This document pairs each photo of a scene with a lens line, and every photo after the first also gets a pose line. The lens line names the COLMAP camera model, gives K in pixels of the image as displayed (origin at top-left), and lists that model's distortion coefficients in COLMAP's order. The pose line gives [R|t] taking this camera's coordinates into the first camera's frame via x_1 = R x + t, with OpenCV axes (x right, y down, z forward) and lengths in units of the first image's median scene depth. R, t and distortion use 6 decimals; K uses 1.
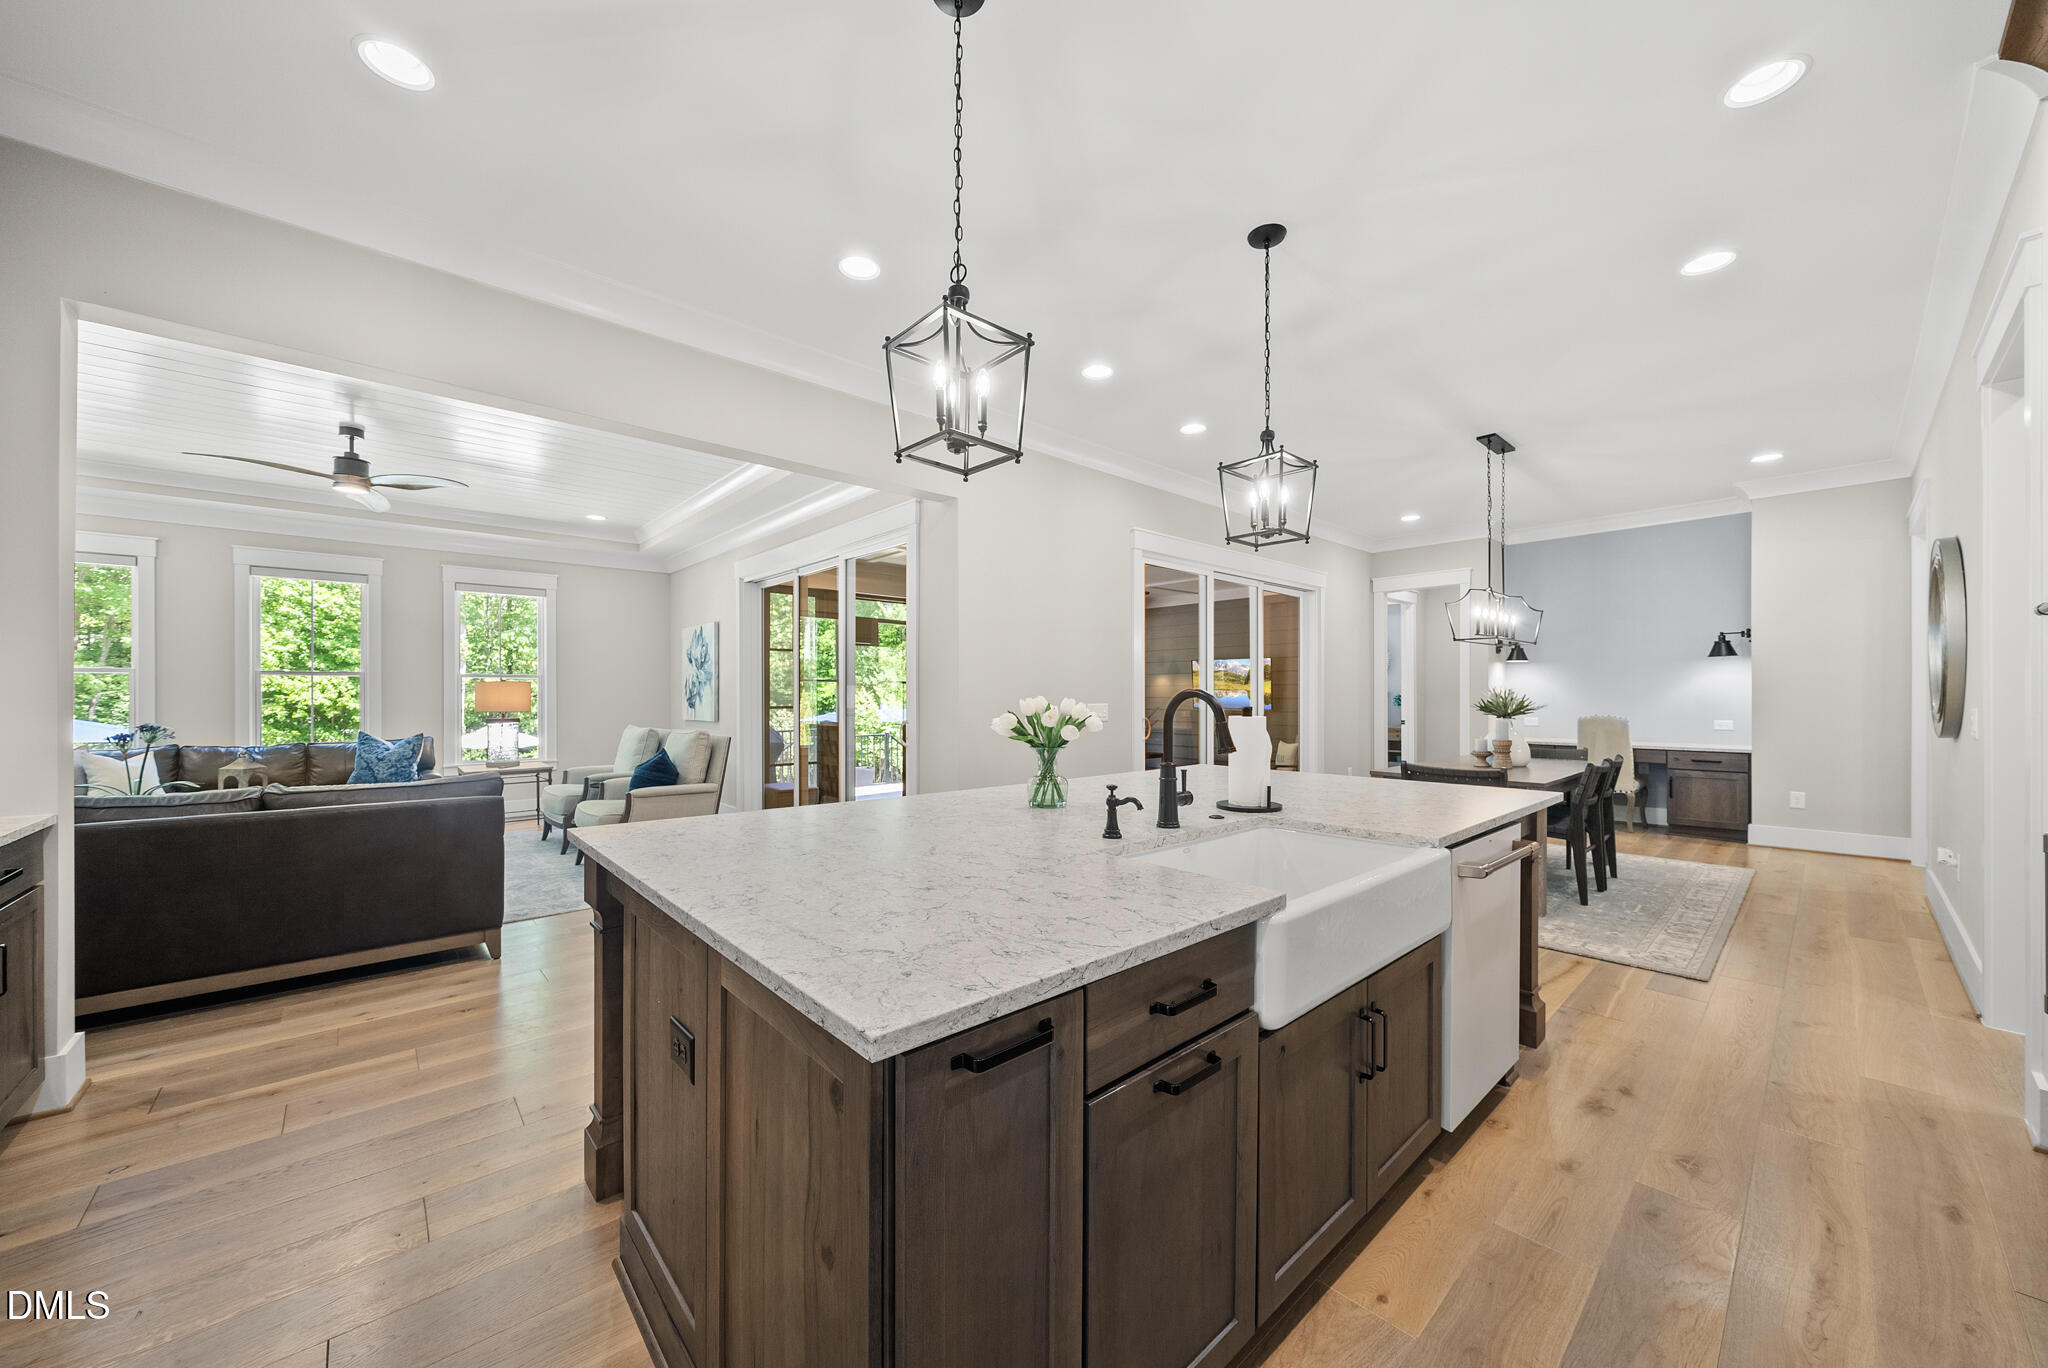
lens RADIAL K [[741.2, 0, 1013.6], [0, 741.2, 691.9], [0, 0, 1]] dist [-0.004213, -0.000634]
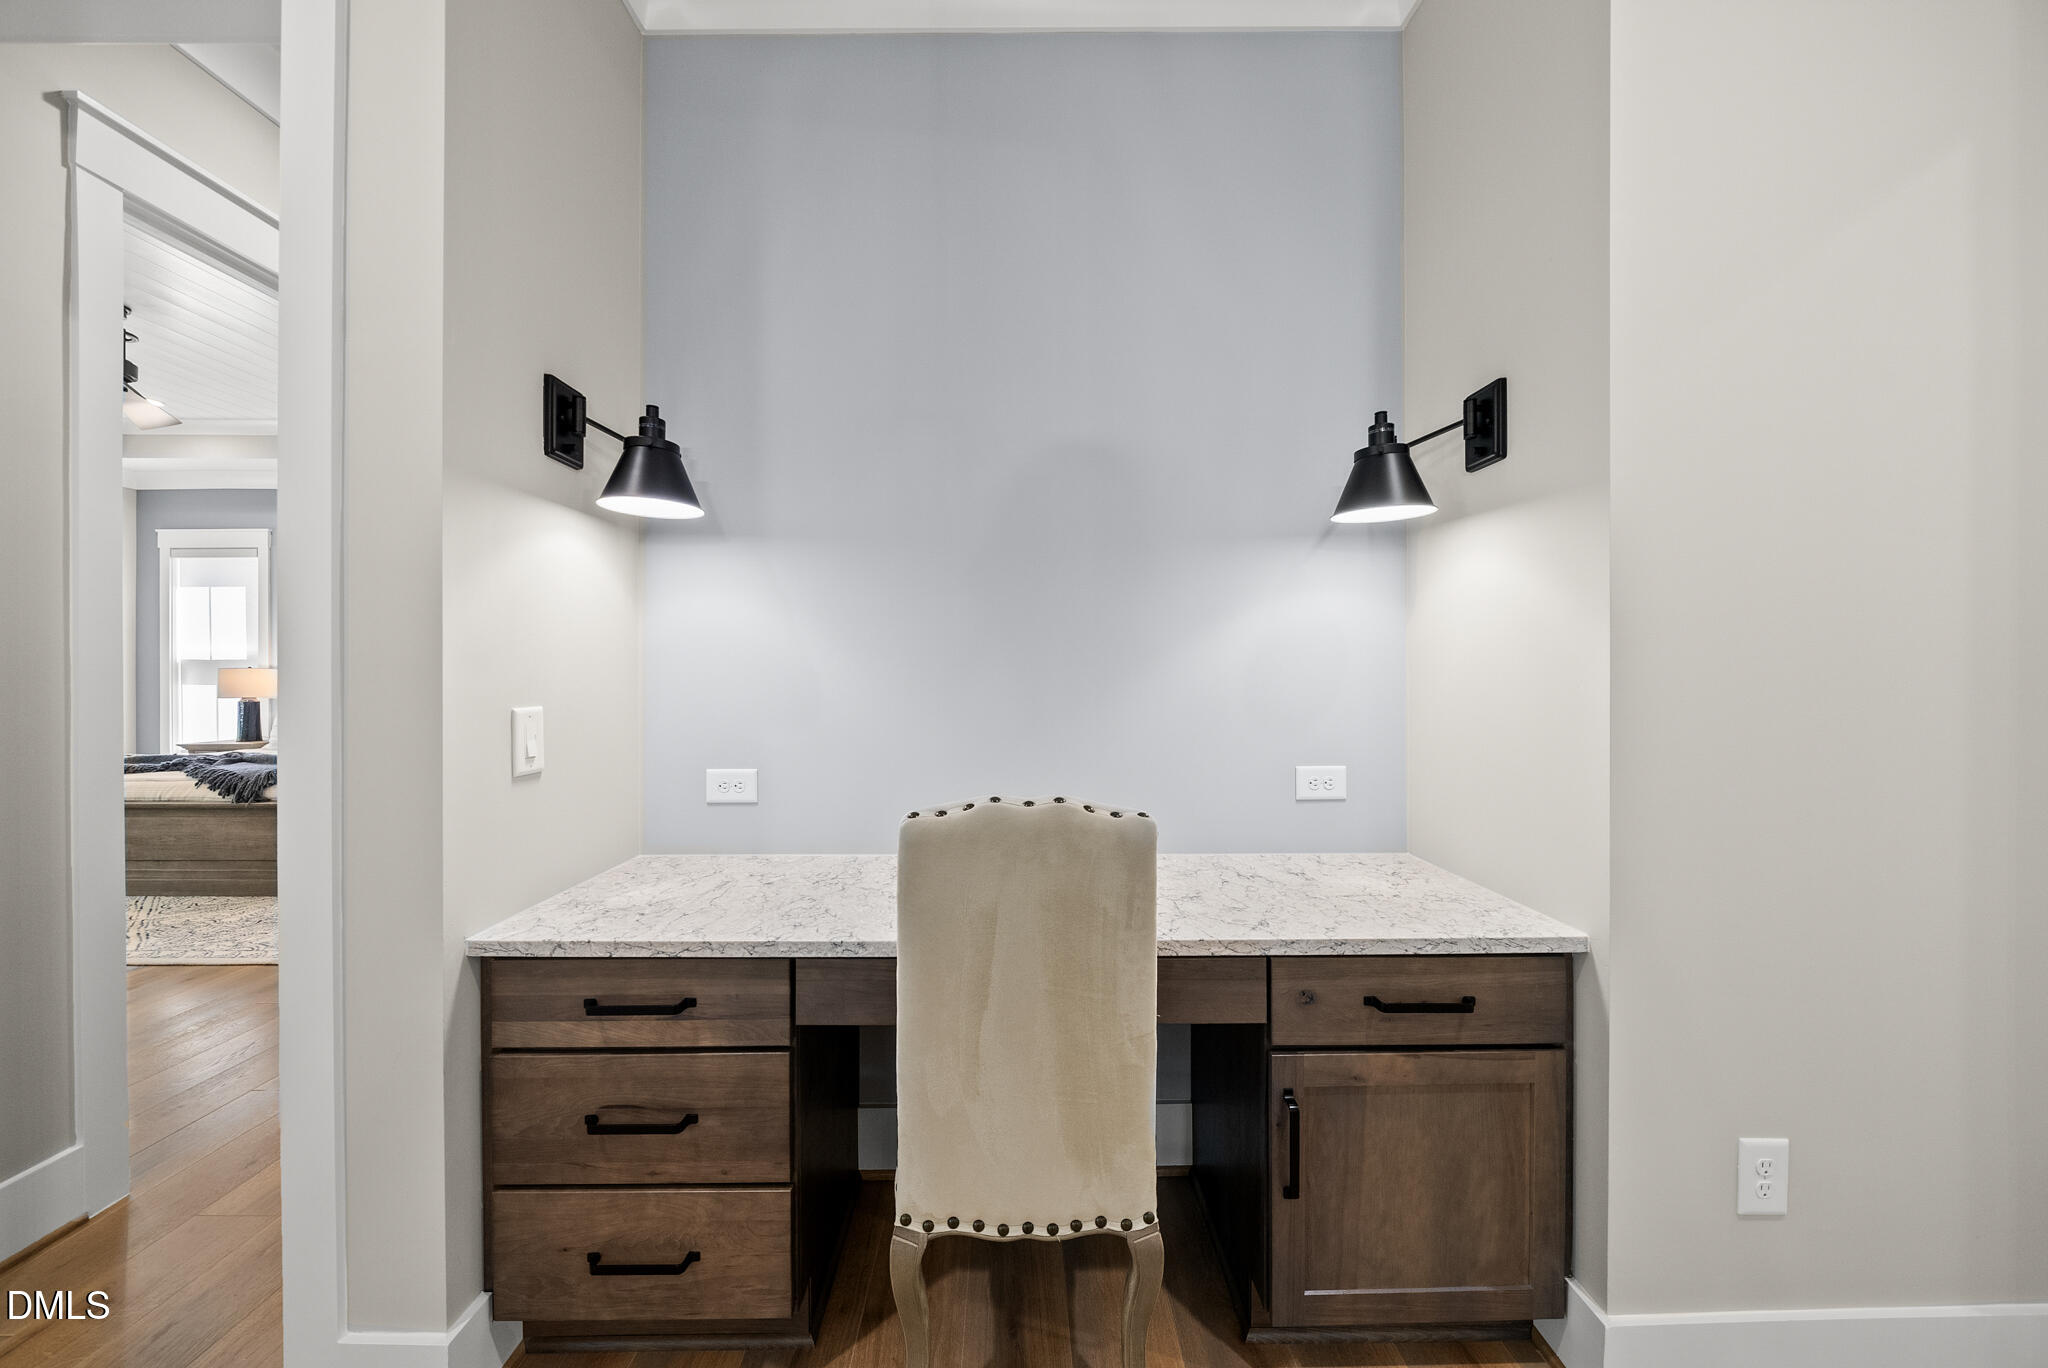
lens RADIAL K [[713.0, 0, 1020.6], [0, 713.0, 688.4], [0, 0, 1]] dist [-0.011478, 0.001133]
pose [[0.663396, -0.003831, 0.748259, 0.714052], [-0.004370, 0.999950, 0.008994, 0.008634], [-0.748256, -0.009236, 0.663346, 0.940115]]
